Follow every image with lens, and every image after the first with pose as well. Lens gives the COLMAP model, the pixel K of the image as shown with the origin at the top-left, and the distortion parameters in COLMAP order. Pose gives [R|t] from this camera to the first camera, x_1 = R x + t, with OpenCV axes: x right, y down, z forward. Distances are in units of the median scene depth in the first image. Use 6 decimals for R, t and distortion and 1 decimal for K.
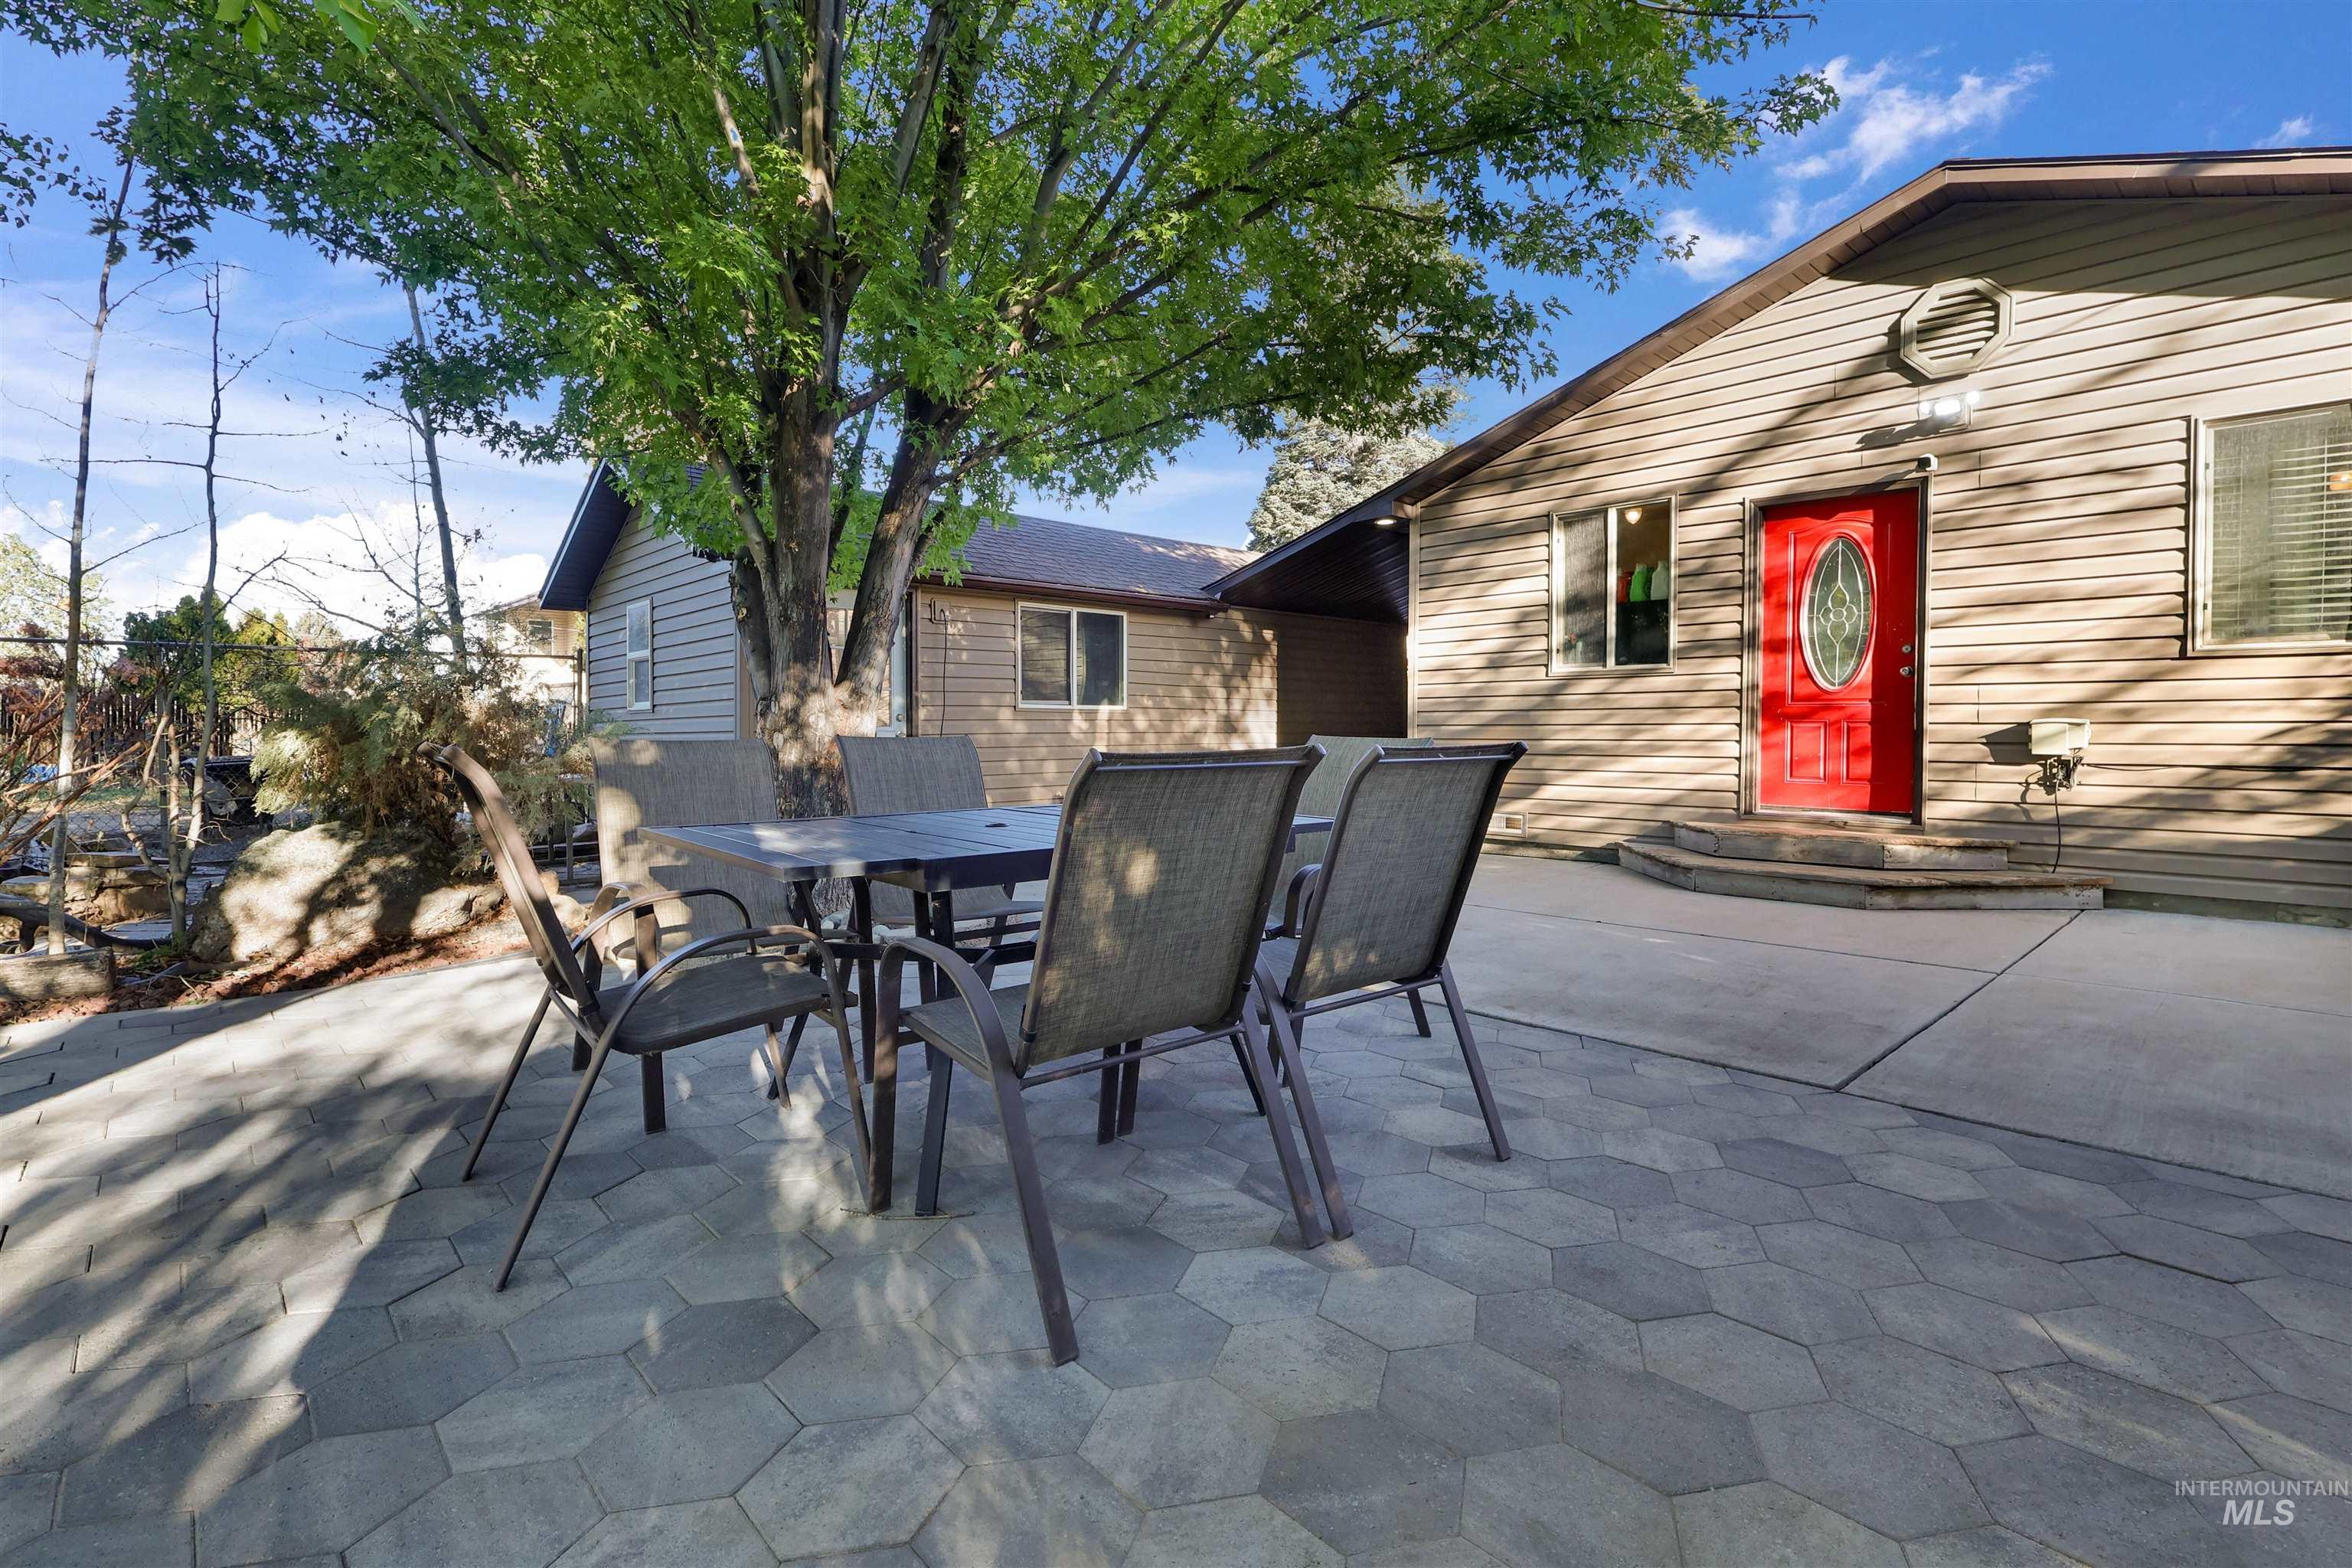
lens RADIAL K [[1089.9, 0, 1137.7], [0, 1089.9, 707.5], [0, 0, 1]] dist [-0.000834, 0.000293]
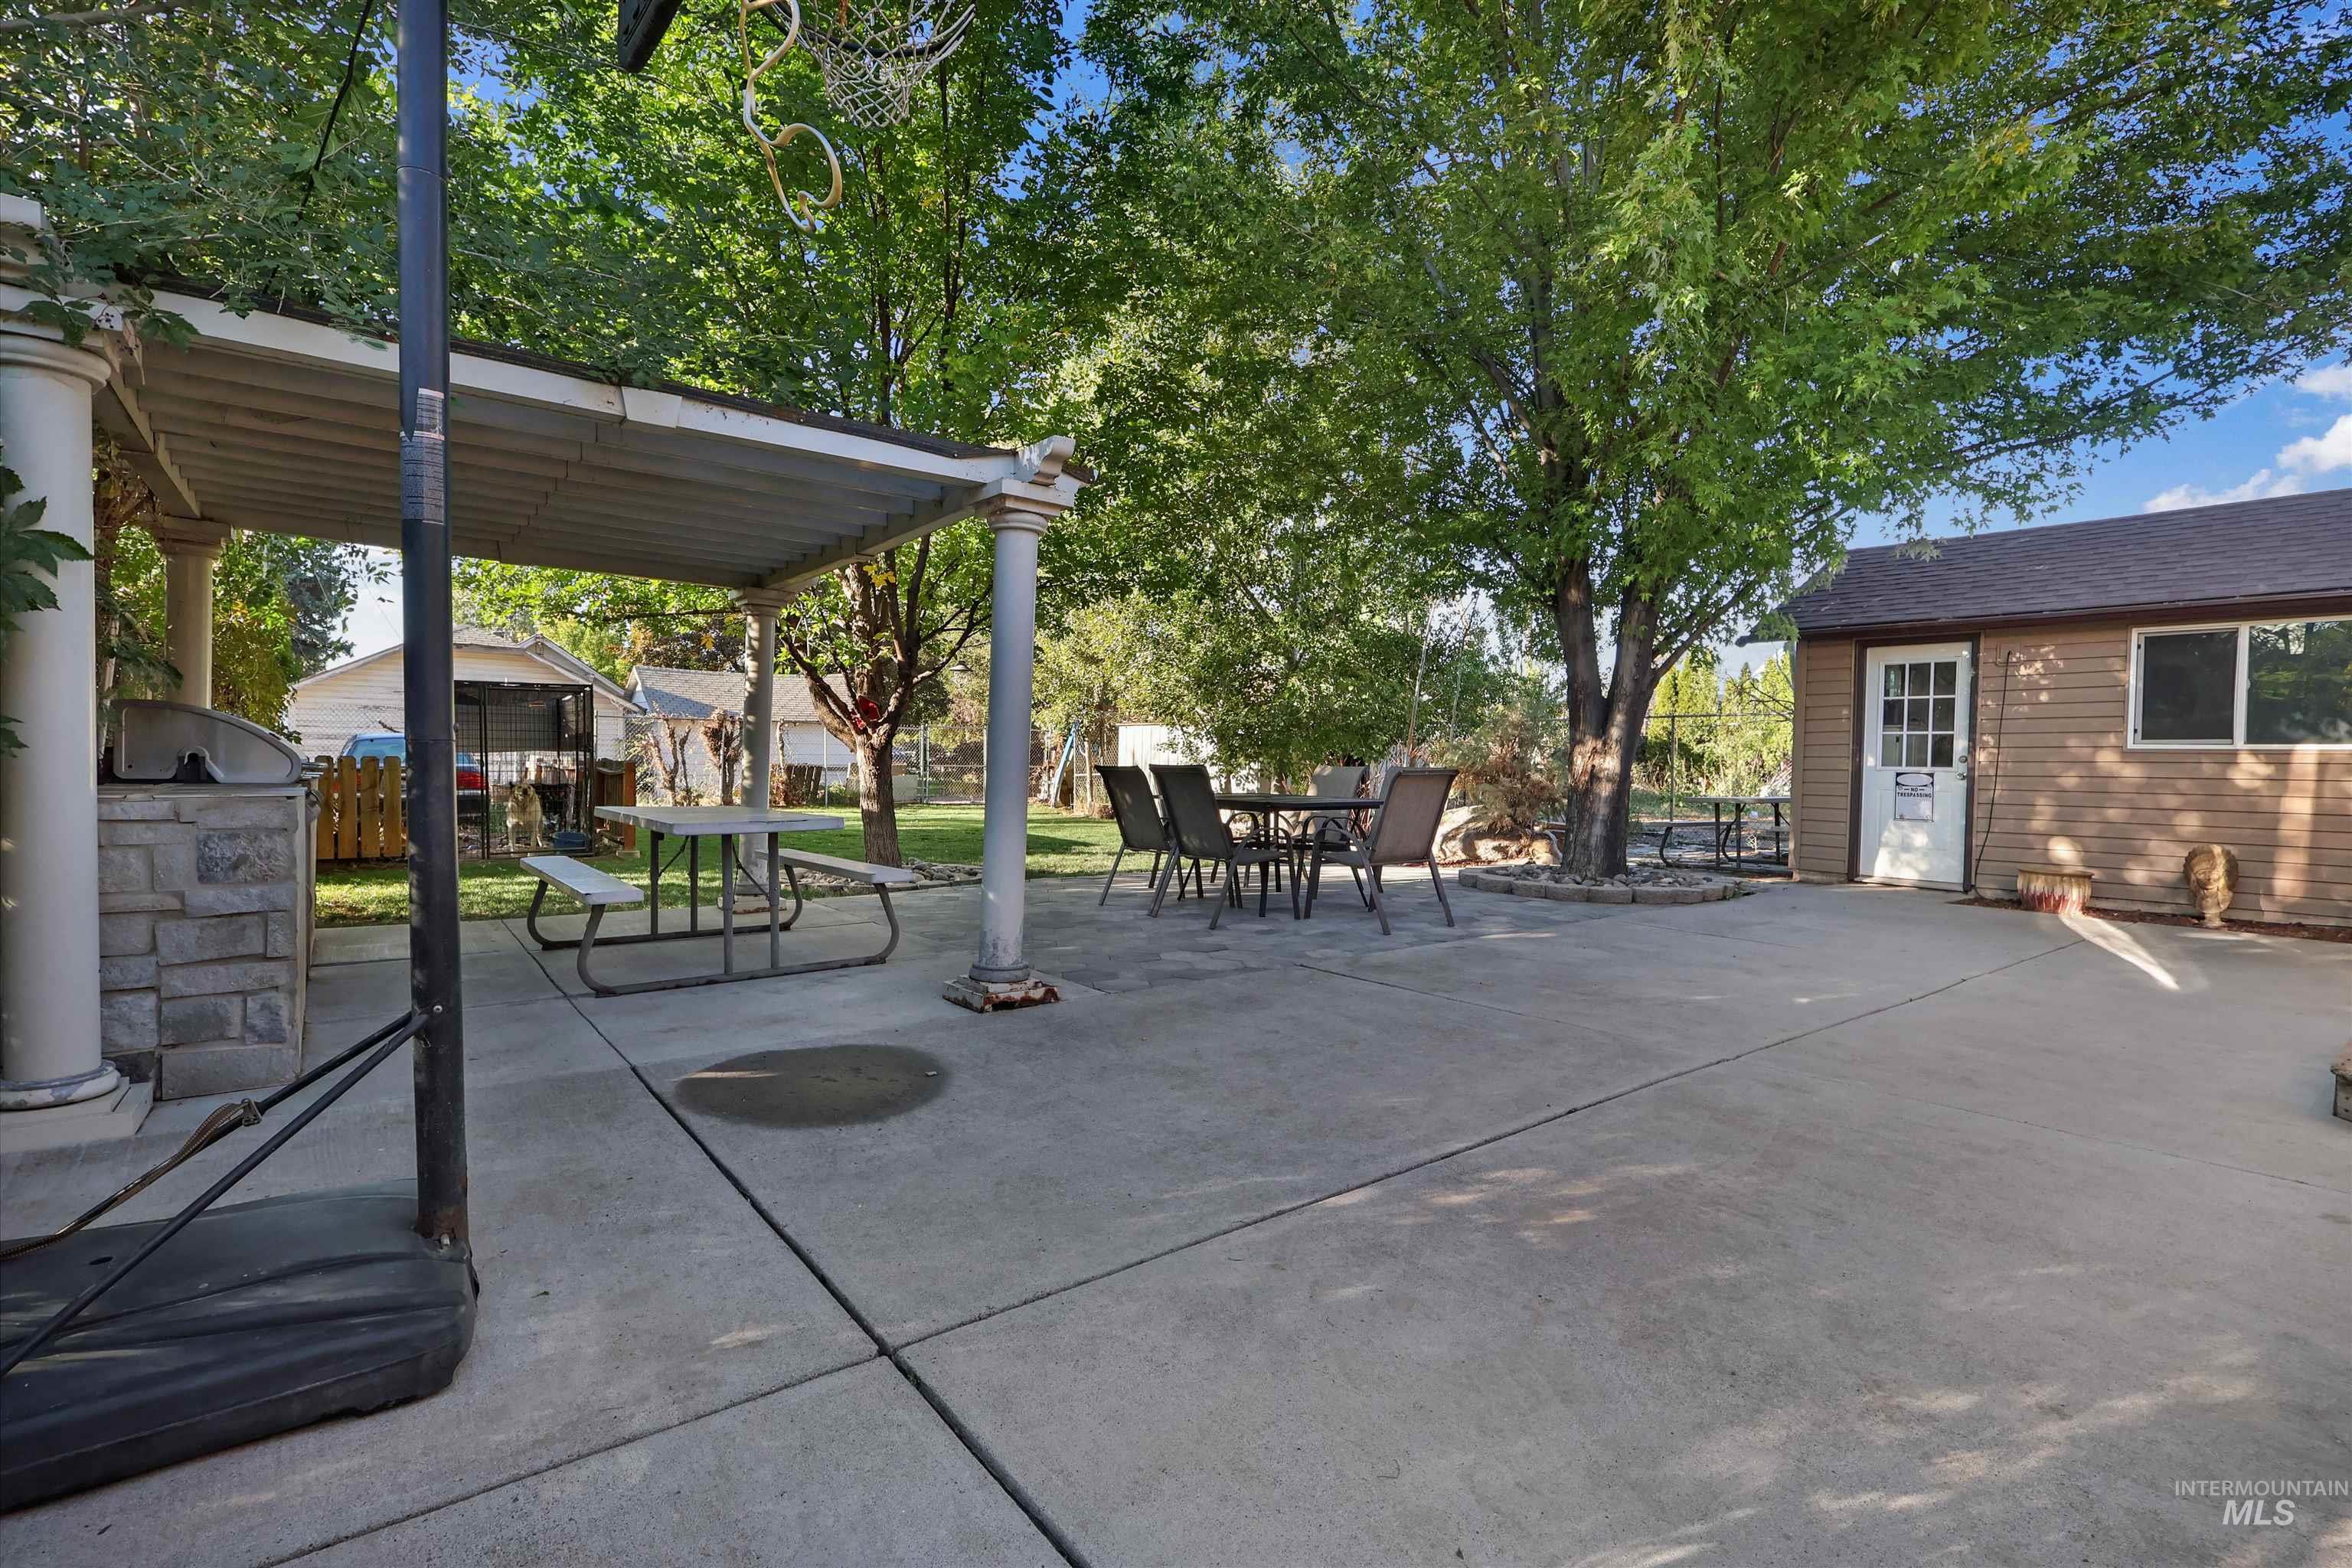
lens RADIAL K [[1089.9, 0, 1177.2], [0, 1089.9, 782.9], [0, 0, 1]] dist [-0.000834, 0.000293]
pose [[-0.075604, 0.016455, -0.997002, 2.279786], [0.005016, 0.999857, 0.016121, 0.025719], [0.997125, -0.003782, -0.075676, 0.823722]]
